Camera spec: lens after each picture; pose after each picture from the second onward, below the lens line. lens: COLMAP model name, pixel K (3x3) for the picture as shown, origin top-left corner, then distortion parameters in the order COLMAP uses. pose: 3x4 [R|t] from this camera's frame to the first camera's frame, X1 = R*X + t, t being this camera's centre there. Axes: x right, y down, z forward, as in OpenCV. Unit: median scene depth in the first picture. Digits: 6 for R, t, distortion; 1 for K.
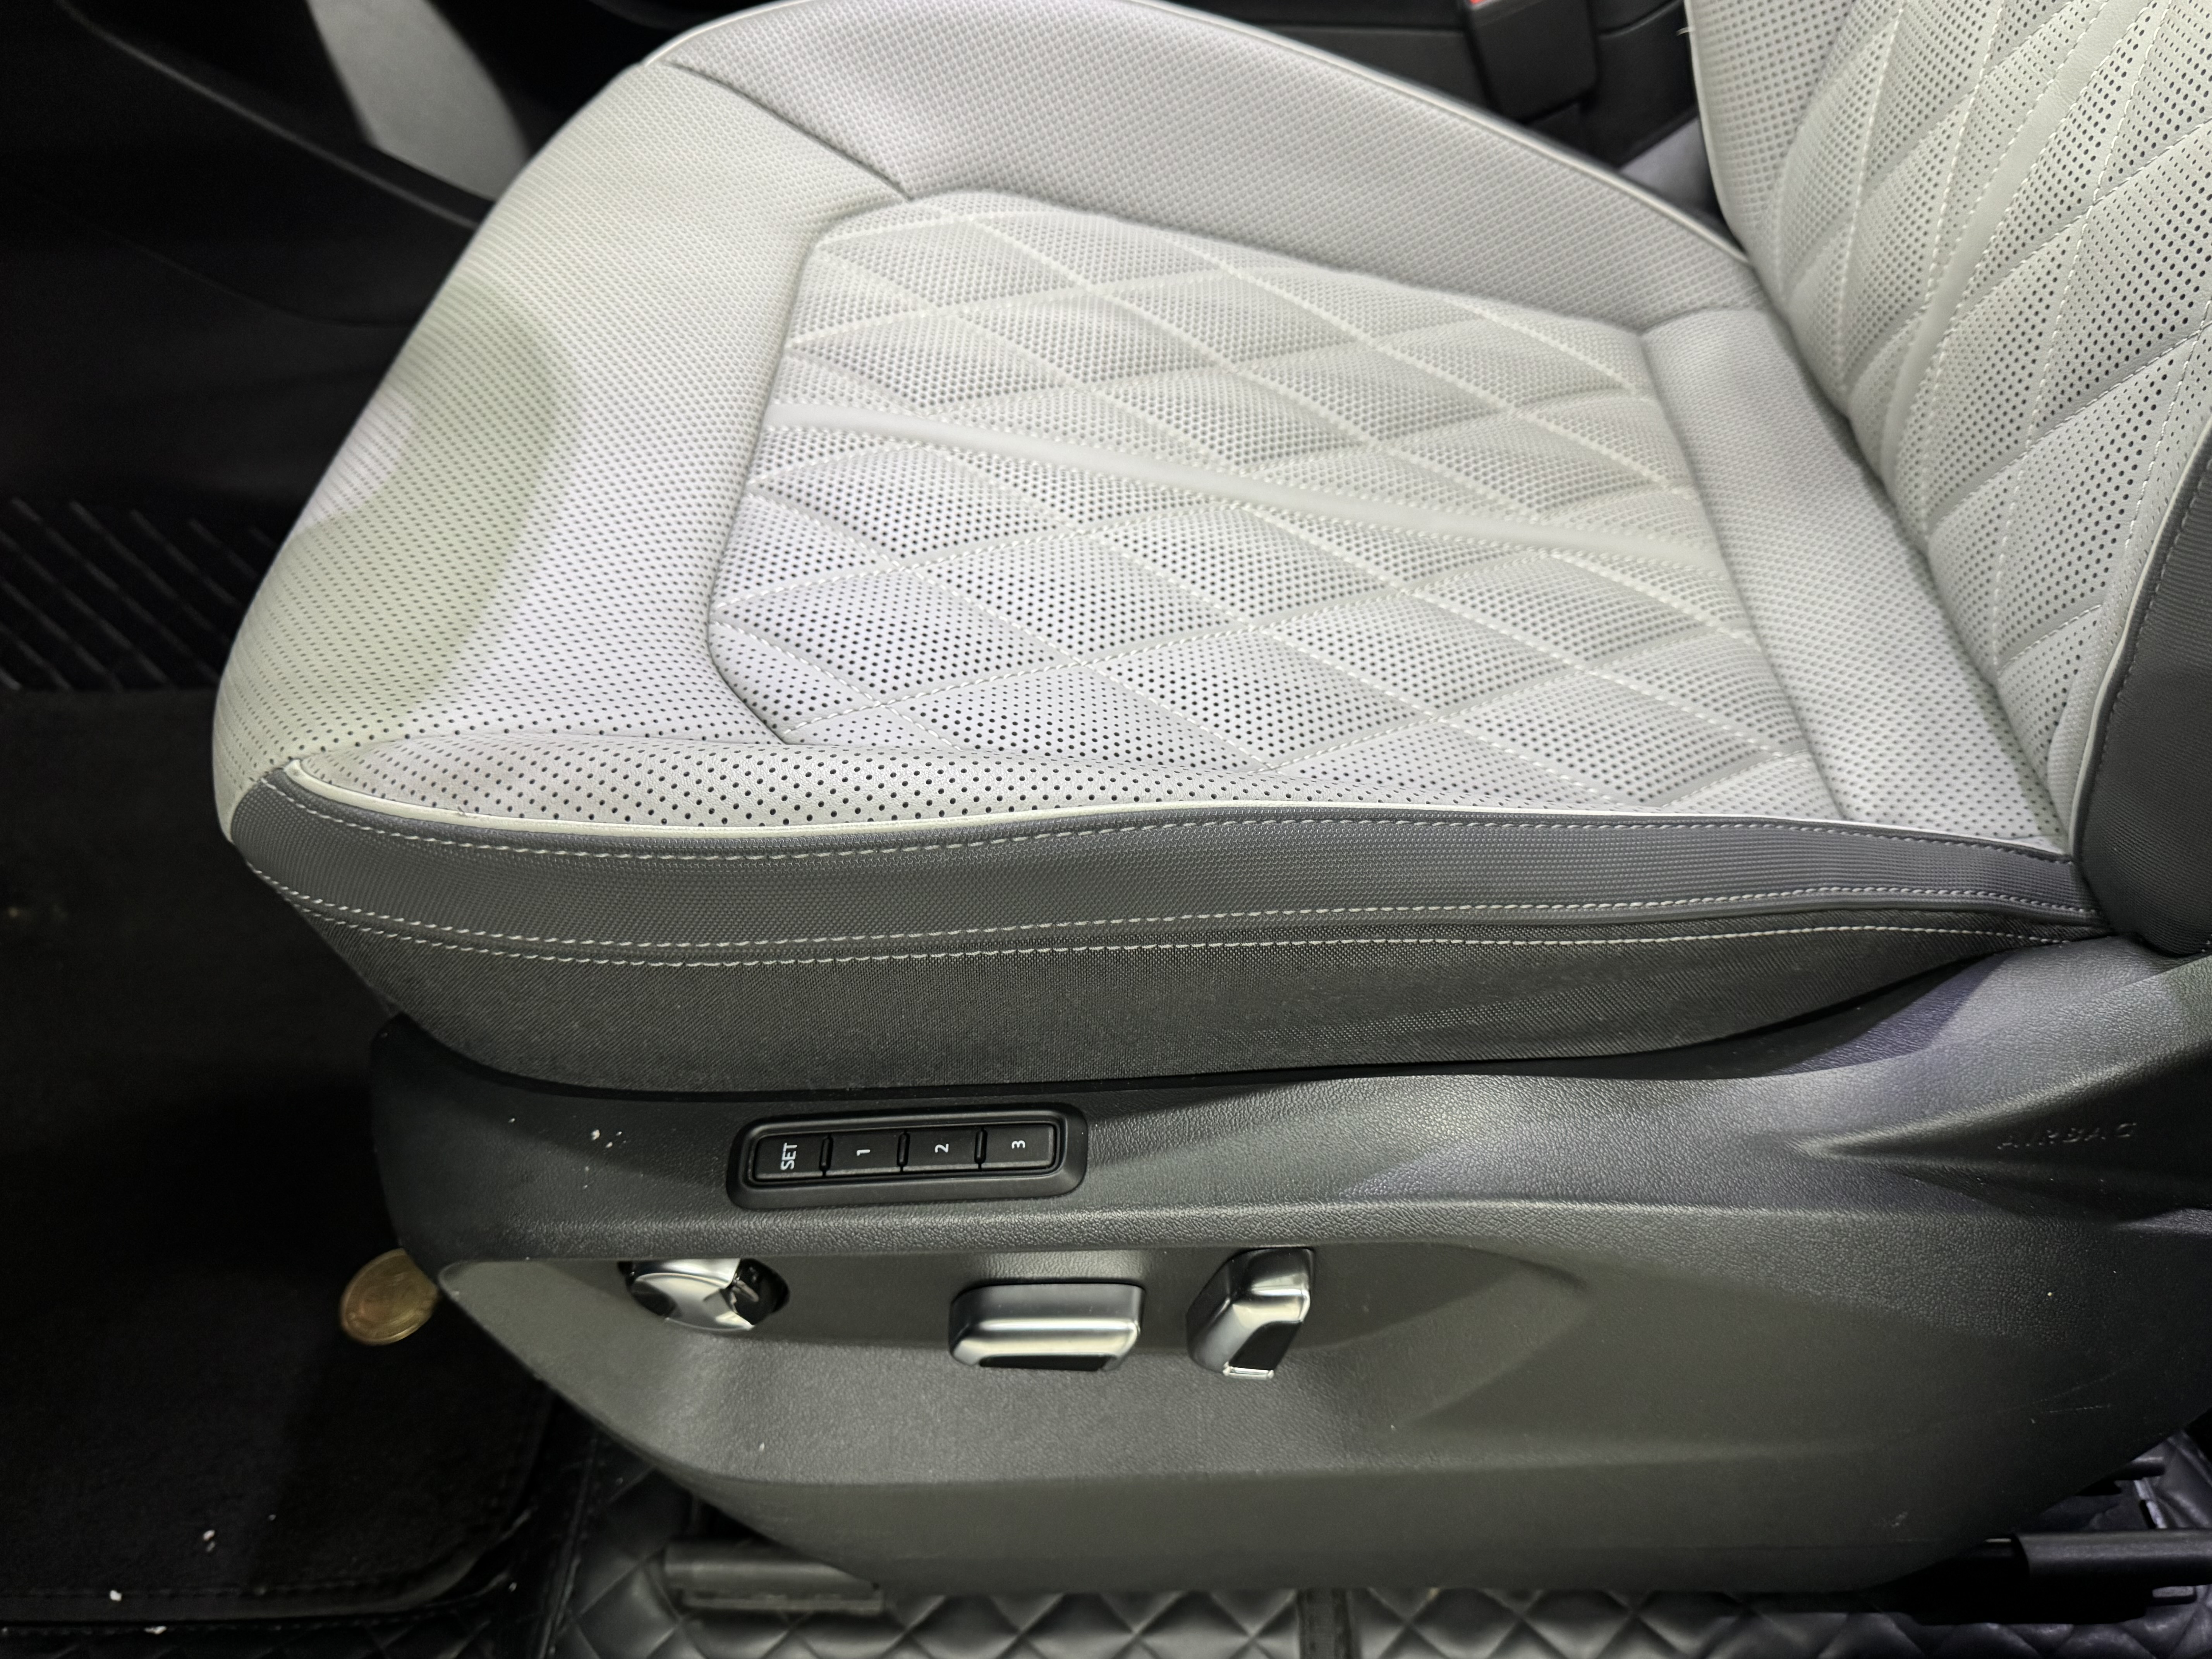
lens RADIAL K [[1609.6, 0, 1099.3], [0, 1609.6, 808.1], [0, 0, 1]] dist [0.025836, -0.037395]
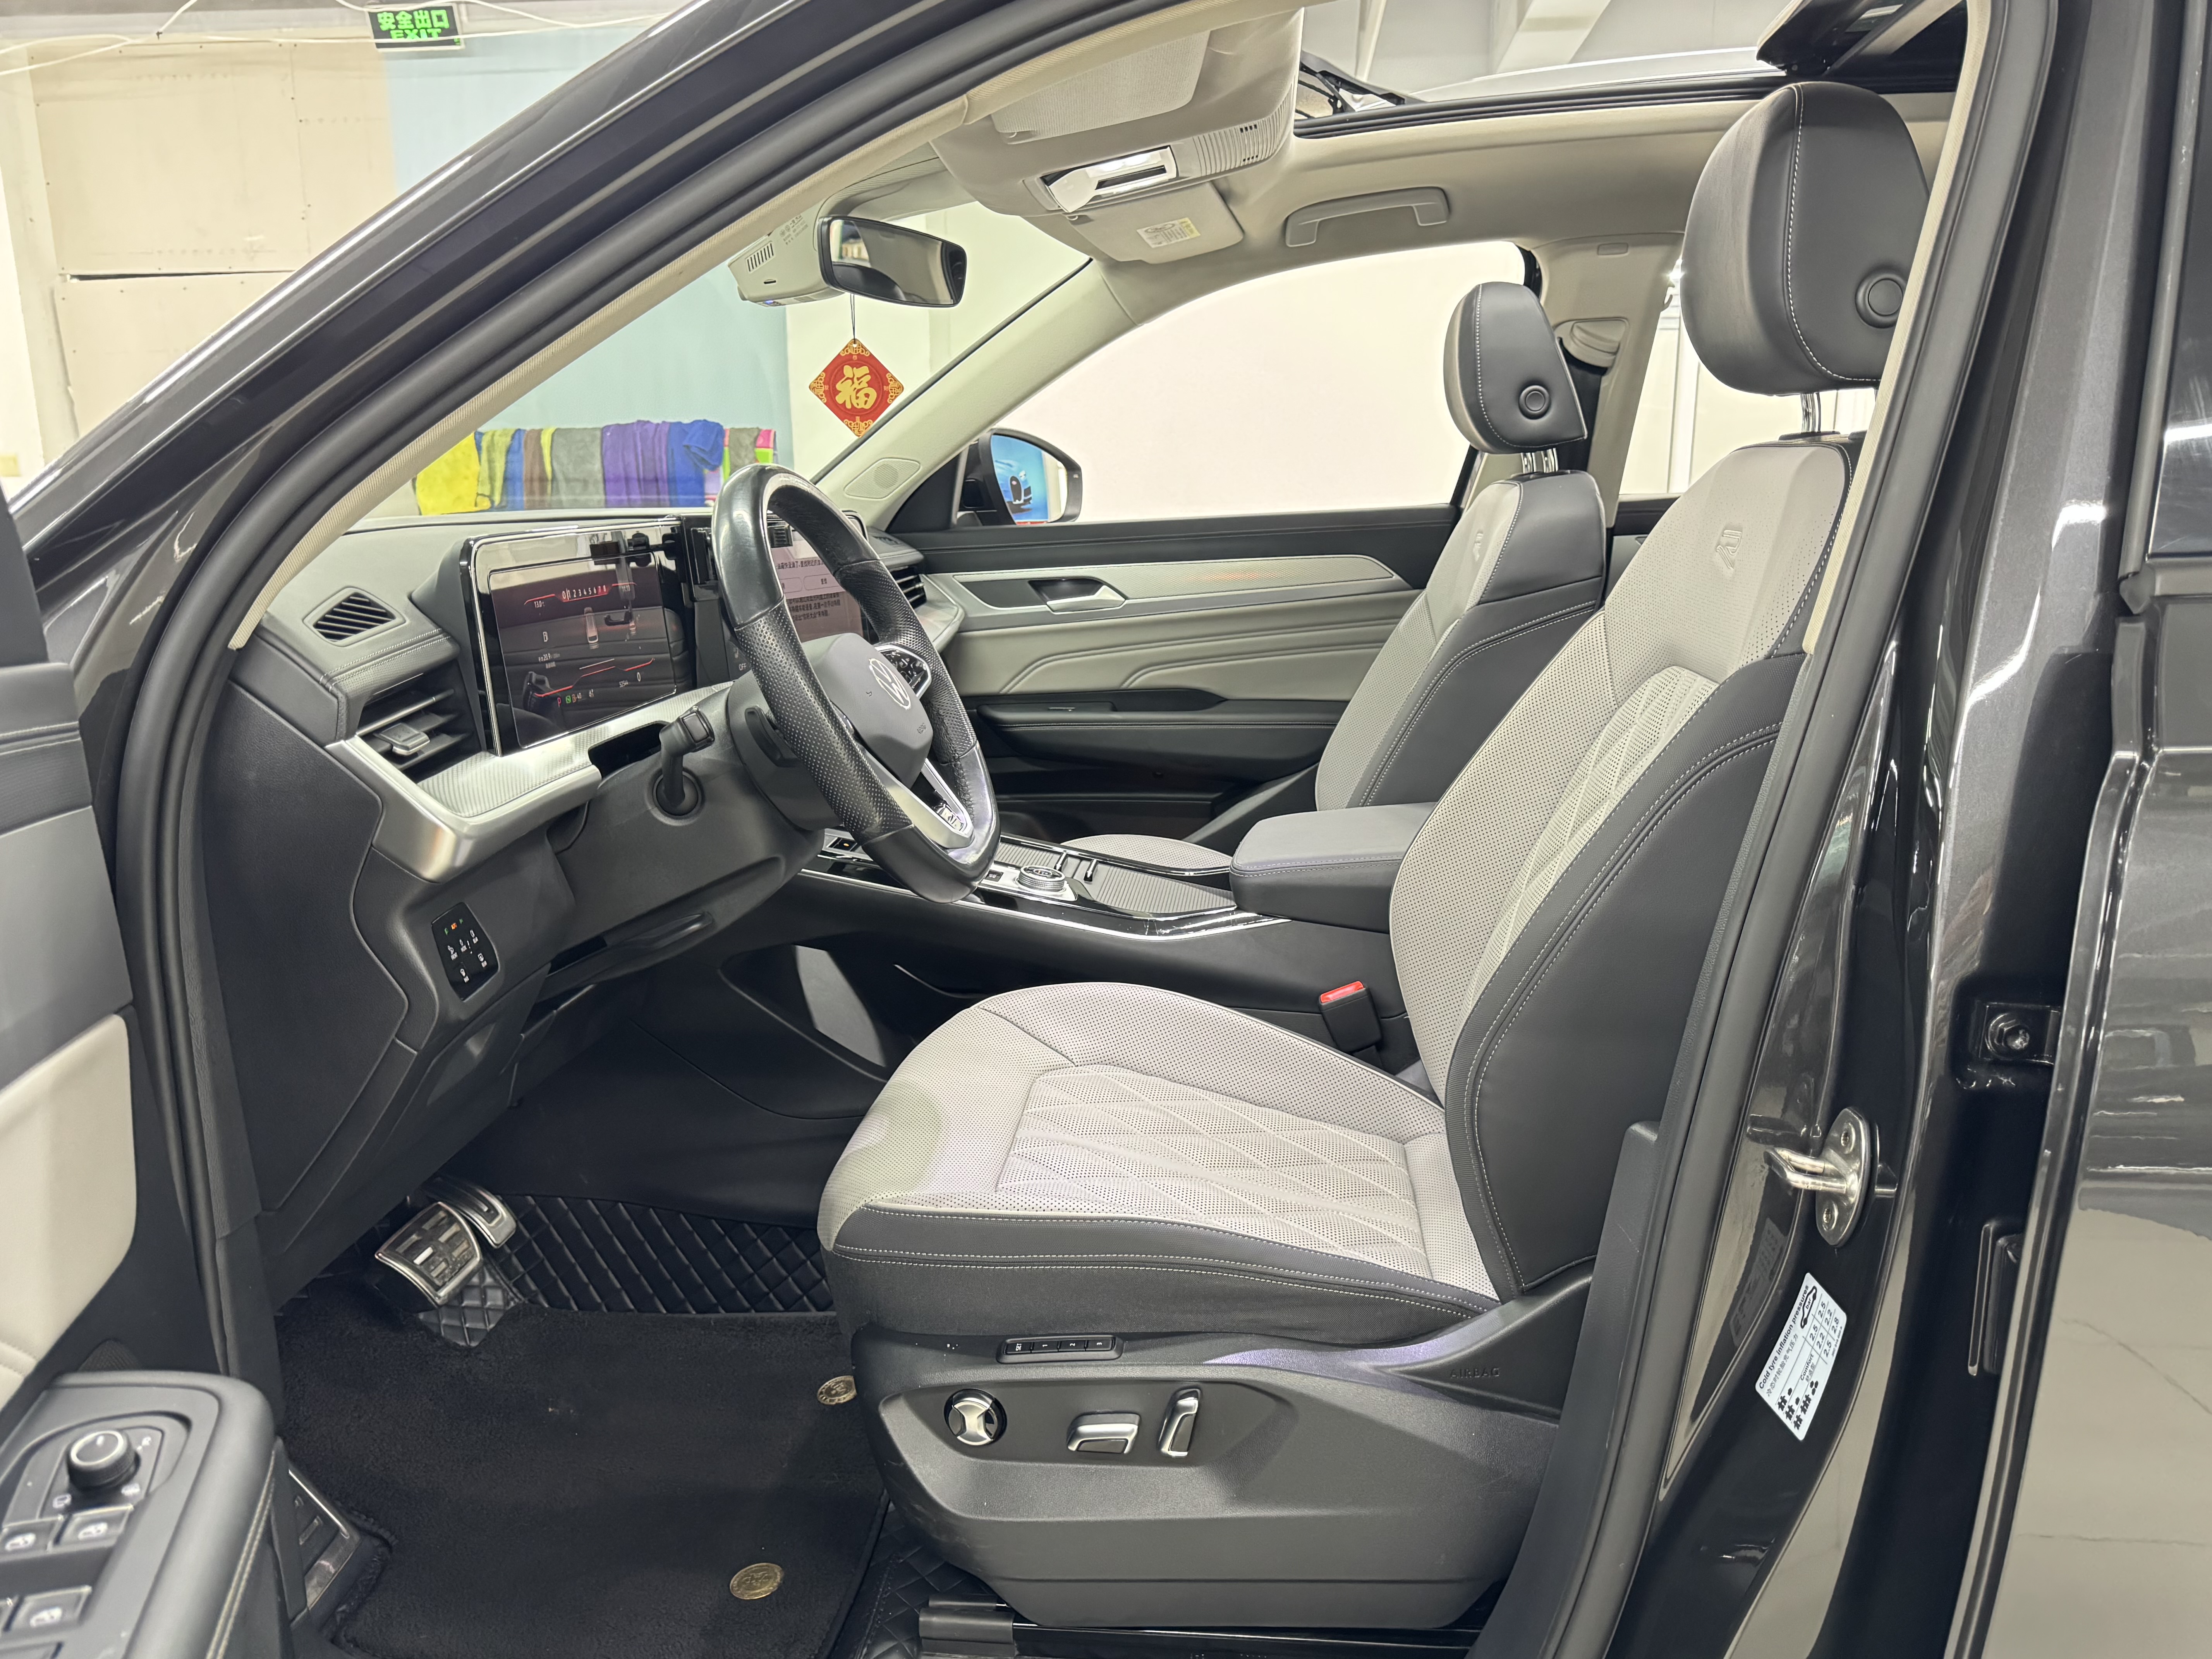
lens RADIAL K [[1609.6, 0, 1105.8], [0, 1609.6, 831.5], [0, 0, 1]] dist [0.025836, -0.037395]
pose [[0.996656, 0.044680, -0.068417, 0.074662], [-0.074583, 0.839481, -0.538247, 0.637917], [0.033386, 0.541550, 0.840006, -1.233303]]
